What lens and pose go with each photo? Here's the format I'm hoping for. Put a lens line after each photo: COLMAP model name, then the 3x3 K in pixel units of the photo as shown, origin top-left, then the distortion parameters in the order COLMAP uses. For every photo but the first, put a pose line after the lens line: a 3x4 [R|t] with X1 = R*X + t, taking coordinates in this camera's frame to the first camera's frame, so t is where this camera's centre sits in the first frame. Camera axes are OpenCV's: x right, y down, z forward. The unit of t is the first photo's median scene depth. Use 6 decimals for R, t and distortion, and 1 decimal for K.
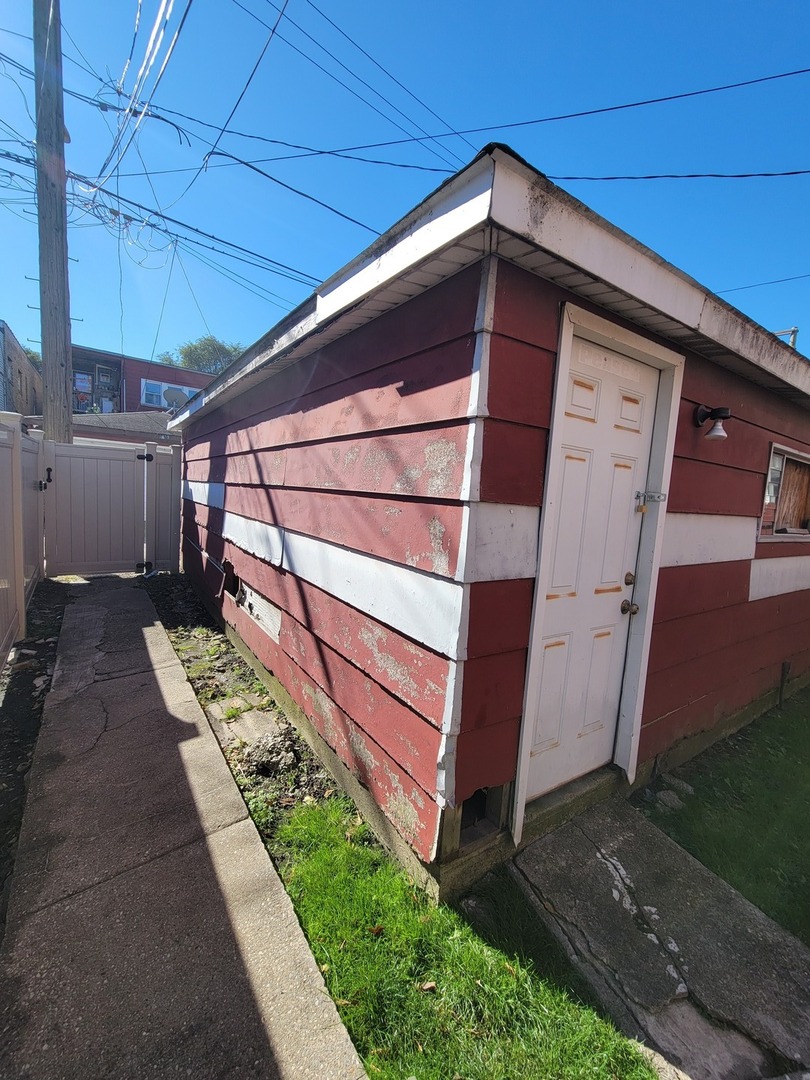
lens RADIAL K [[439.9, 0, 404.4], [0, 439.9, 534.8], [0, 0, 1]] dist [0.001409, -0.002924]
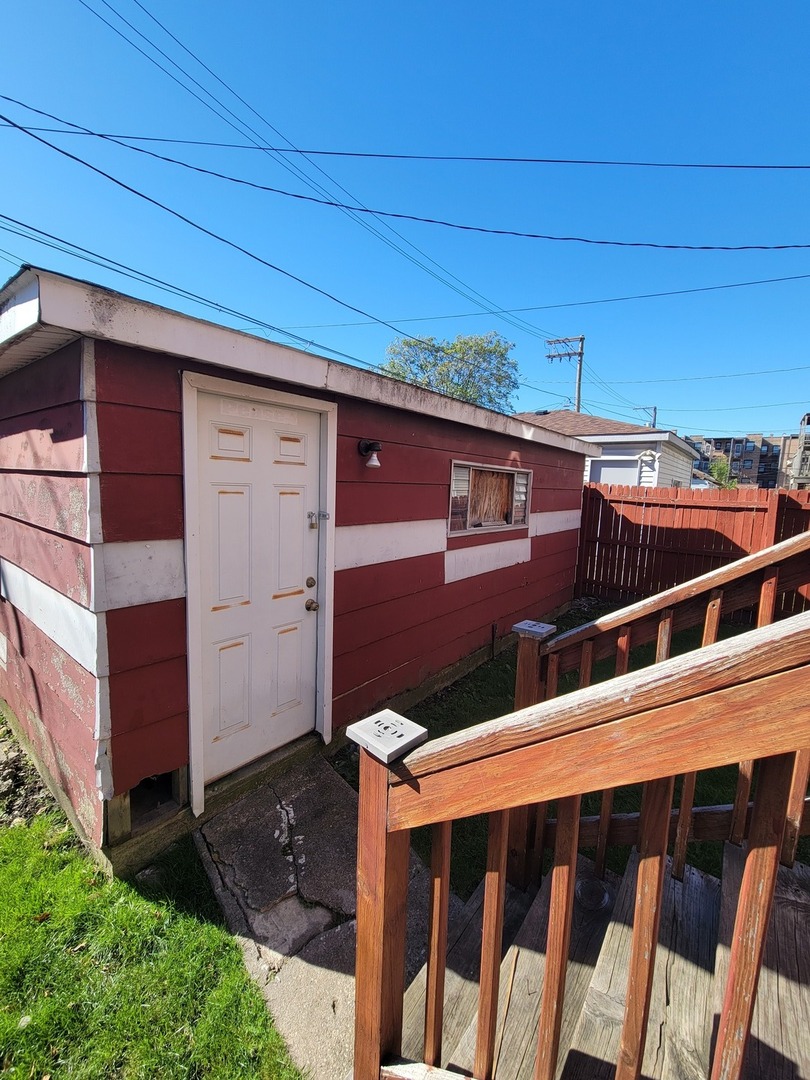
lens RADIAL K [[439.9, 0, 404.4], [0, 439.9, 534.8], [0, 0, 1]] dist [0.001409, -0.002924]
pose [[0.954218, -0.064292, 0.292121, 0.476953], [0.053866, 0.997596, 0.043604, -0.083957], [-0.294222, -0.025872, 0.955387, -0.293422]]
